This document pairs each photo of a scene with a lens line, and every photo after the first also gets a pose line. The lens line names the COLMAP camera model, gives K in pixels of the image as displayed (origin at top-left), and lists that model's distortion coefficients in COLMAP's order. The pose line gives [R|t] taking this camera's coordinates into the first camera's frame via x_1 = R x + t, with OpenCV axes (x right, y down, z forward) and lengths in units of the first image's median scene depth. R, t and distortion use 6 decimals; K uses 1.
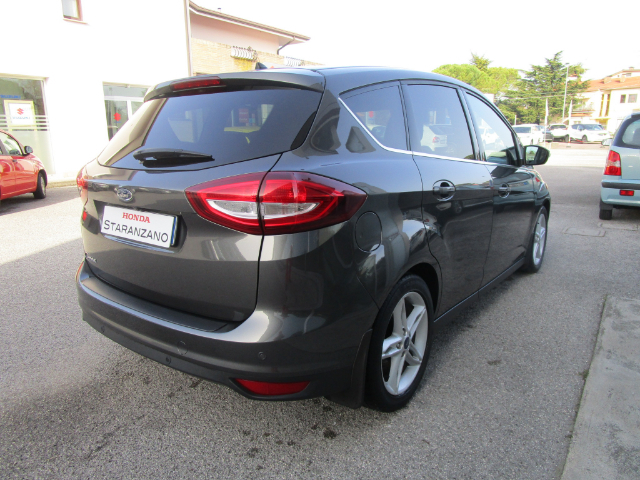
lens RADIAL K [[466.5, 0, 316.1], [0, 466.5, 241.3], [0, 0, 1]] dist [-0.029943, -0.002800]
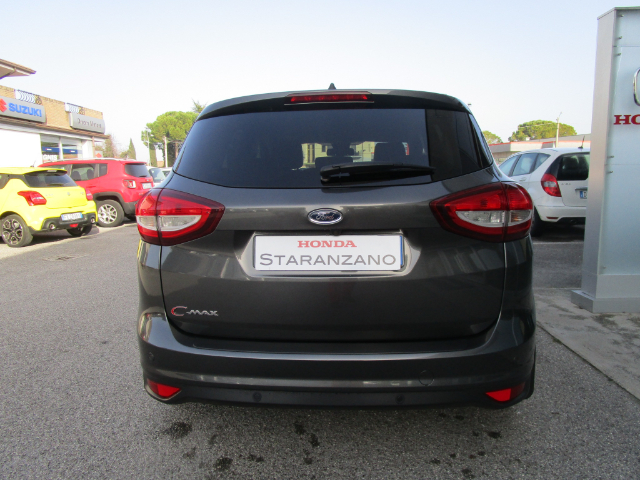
lens RADIAL K [[466.5, 0, 316.1], [0, 466.5, 241.3], [0, 0, 1]] dist [-0.029943, -0.002800]
pose [[0.832926, -0.079947, 0.547579, -0.818669], [0.131700, 0.989716, -0.055831, -0.010615], [-0.537484, 0.118619, 0.834889, 0.286087]]
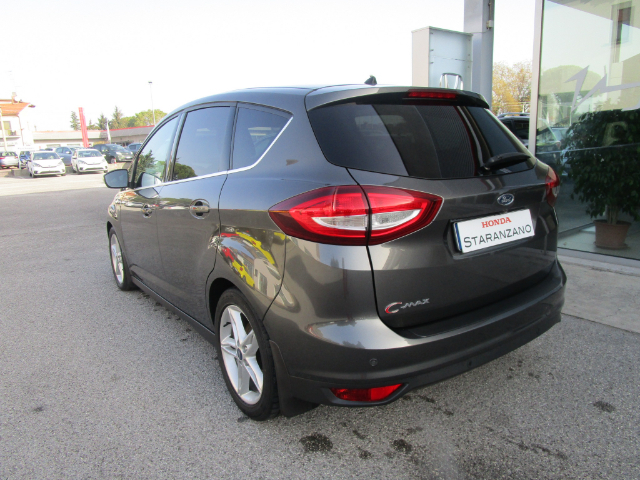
lens RADIAL K [[466.5, 0, 316.1], [0, 466.5, 241.3], [0, 0, 1]] dist [-0.029943, -0.002800]
pose [[0.293332, -0.194000, 0.936120, -1.384031], [0.252027, 0.960248, 0.120028, -0.219968], [-0.922192, 0.200720, 0.330565, 0.978528]]
